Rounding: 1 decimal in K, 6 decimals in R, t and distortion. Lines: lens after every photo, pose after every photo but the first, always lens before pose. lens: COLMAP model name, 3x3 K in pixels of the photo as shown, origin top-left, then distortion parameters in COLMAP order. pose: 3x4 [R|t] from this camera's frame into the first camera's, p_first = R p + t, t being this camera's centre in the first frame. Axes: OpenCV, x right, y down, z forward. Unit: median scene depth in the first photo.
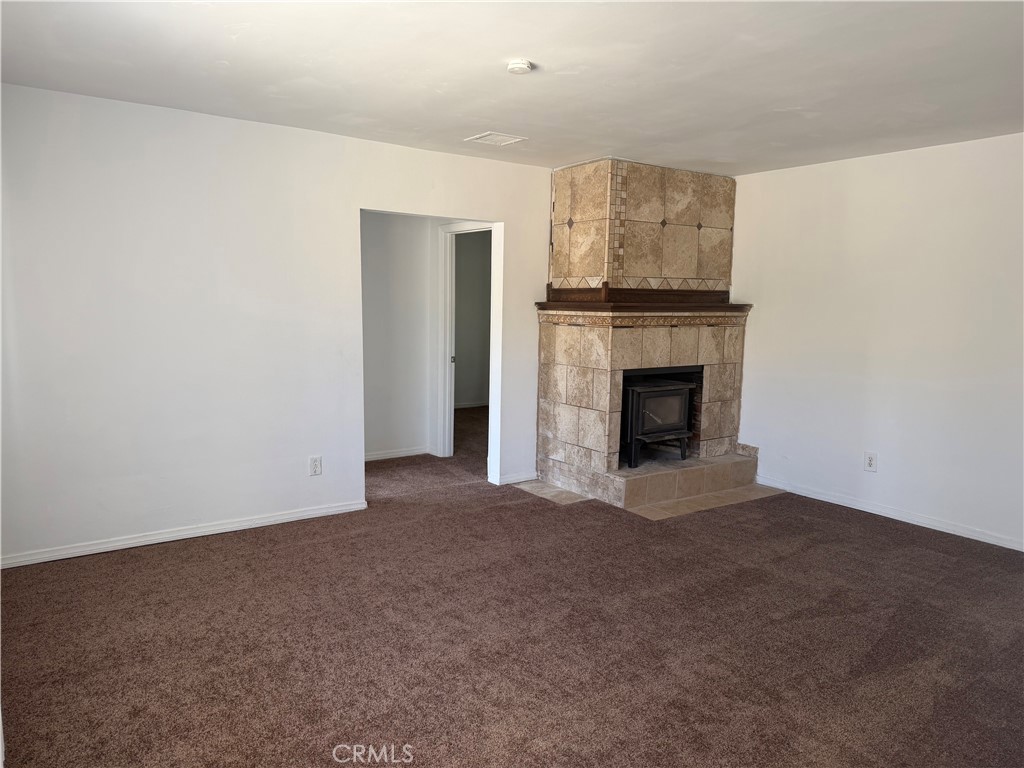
lens RADIAL K [[729.6, 0, 512.0], [0, 729.6, 384.0], [0, 0, 1]] dist [0.156336, 0.000273]
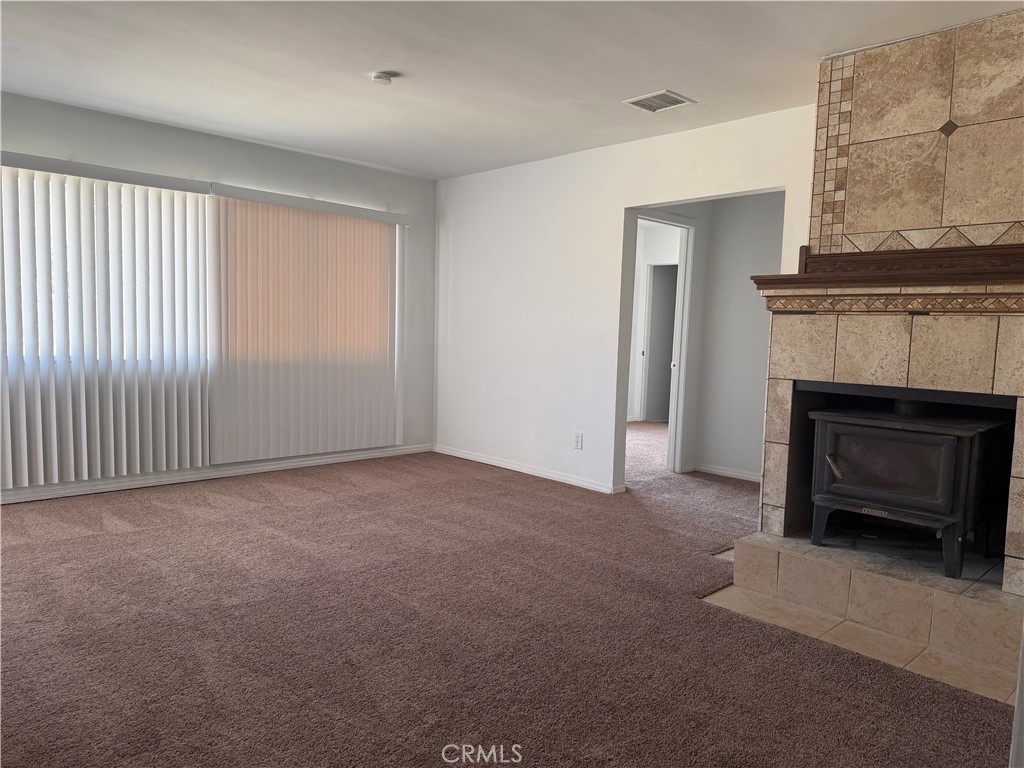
lens RADIAL K [[717.9, 0, 512.0], [0, 717.9, 384.0], [0, 0, 1]] dist [-0.005132, 0.002898]
pose [[0.131508, 0.063532, -0.989277, 0.708800], [-0.143046, 0.988716, 0.044480, -0.008082], [0.980940, 0.135662, 0.139112, 0.645643]]
